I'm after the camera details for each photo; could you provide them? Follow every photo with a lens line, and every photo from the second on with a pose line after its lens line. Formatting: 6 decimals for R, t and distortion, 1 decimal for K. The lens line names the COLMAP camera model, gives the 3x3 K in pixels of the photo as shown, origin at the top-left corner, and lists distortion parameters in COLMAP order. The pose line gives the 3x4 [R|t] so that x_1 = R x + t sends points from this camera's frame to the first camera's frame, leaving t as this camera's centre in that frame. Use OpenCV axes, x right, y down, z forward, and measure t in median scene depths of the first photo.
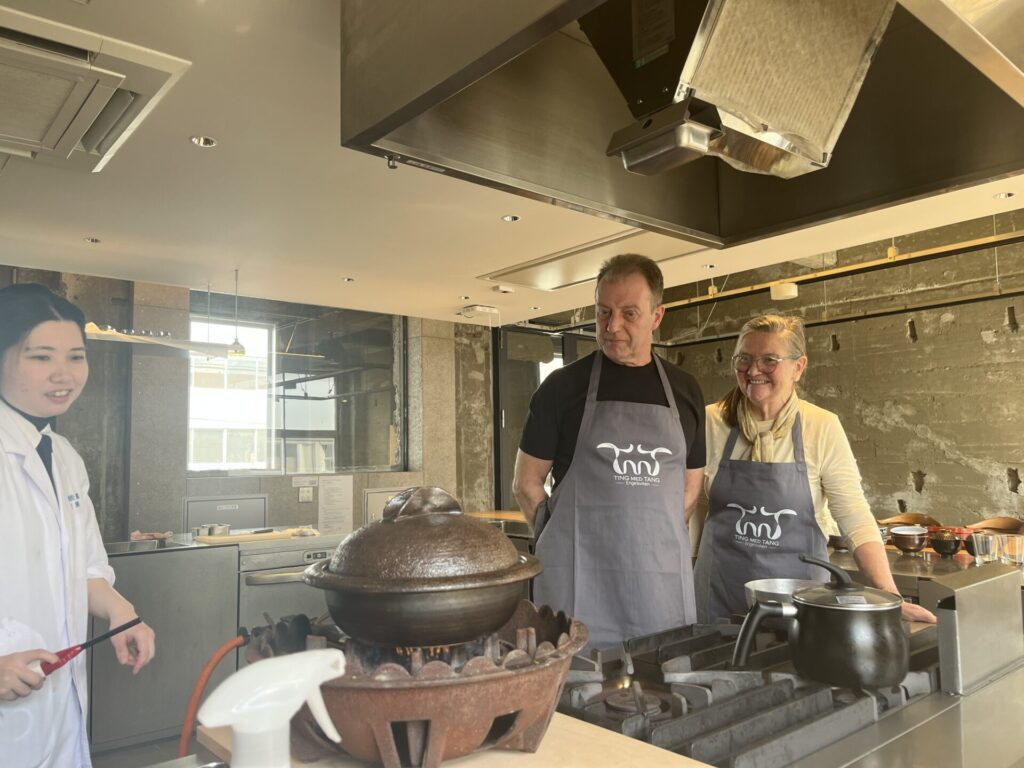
lens RADIAL K [[792.9, 0, 523.2], [0, 792.9, 384.2], [0, 0, 1]] dist [0.058091, -0.137546]
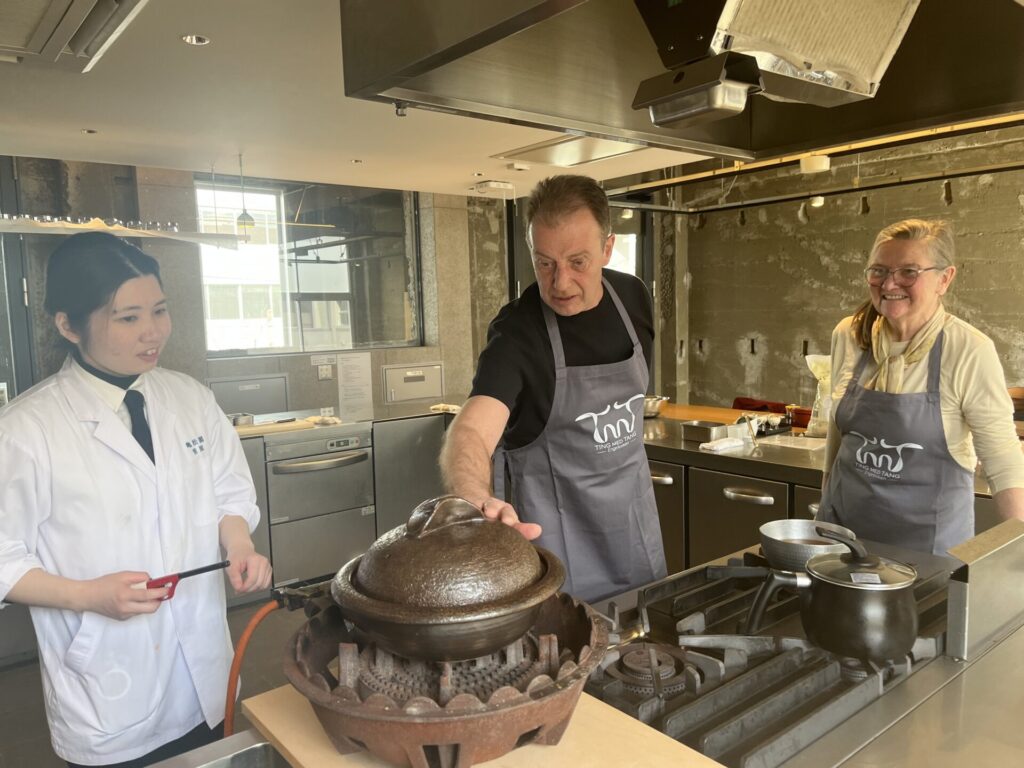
lens RADIAL K [[794.9, 0, 517.2], [0, 794.9, 381.5], [0, 0, 1]] dist [0.065938, -0.145231]
pose [[0.999645, -0.004490, -0.026261, -0.003637], [0.009616, 0.980059, 0.198474, -0.103142], [0.024846, -0.198656, 0.979754, 0.019259]]
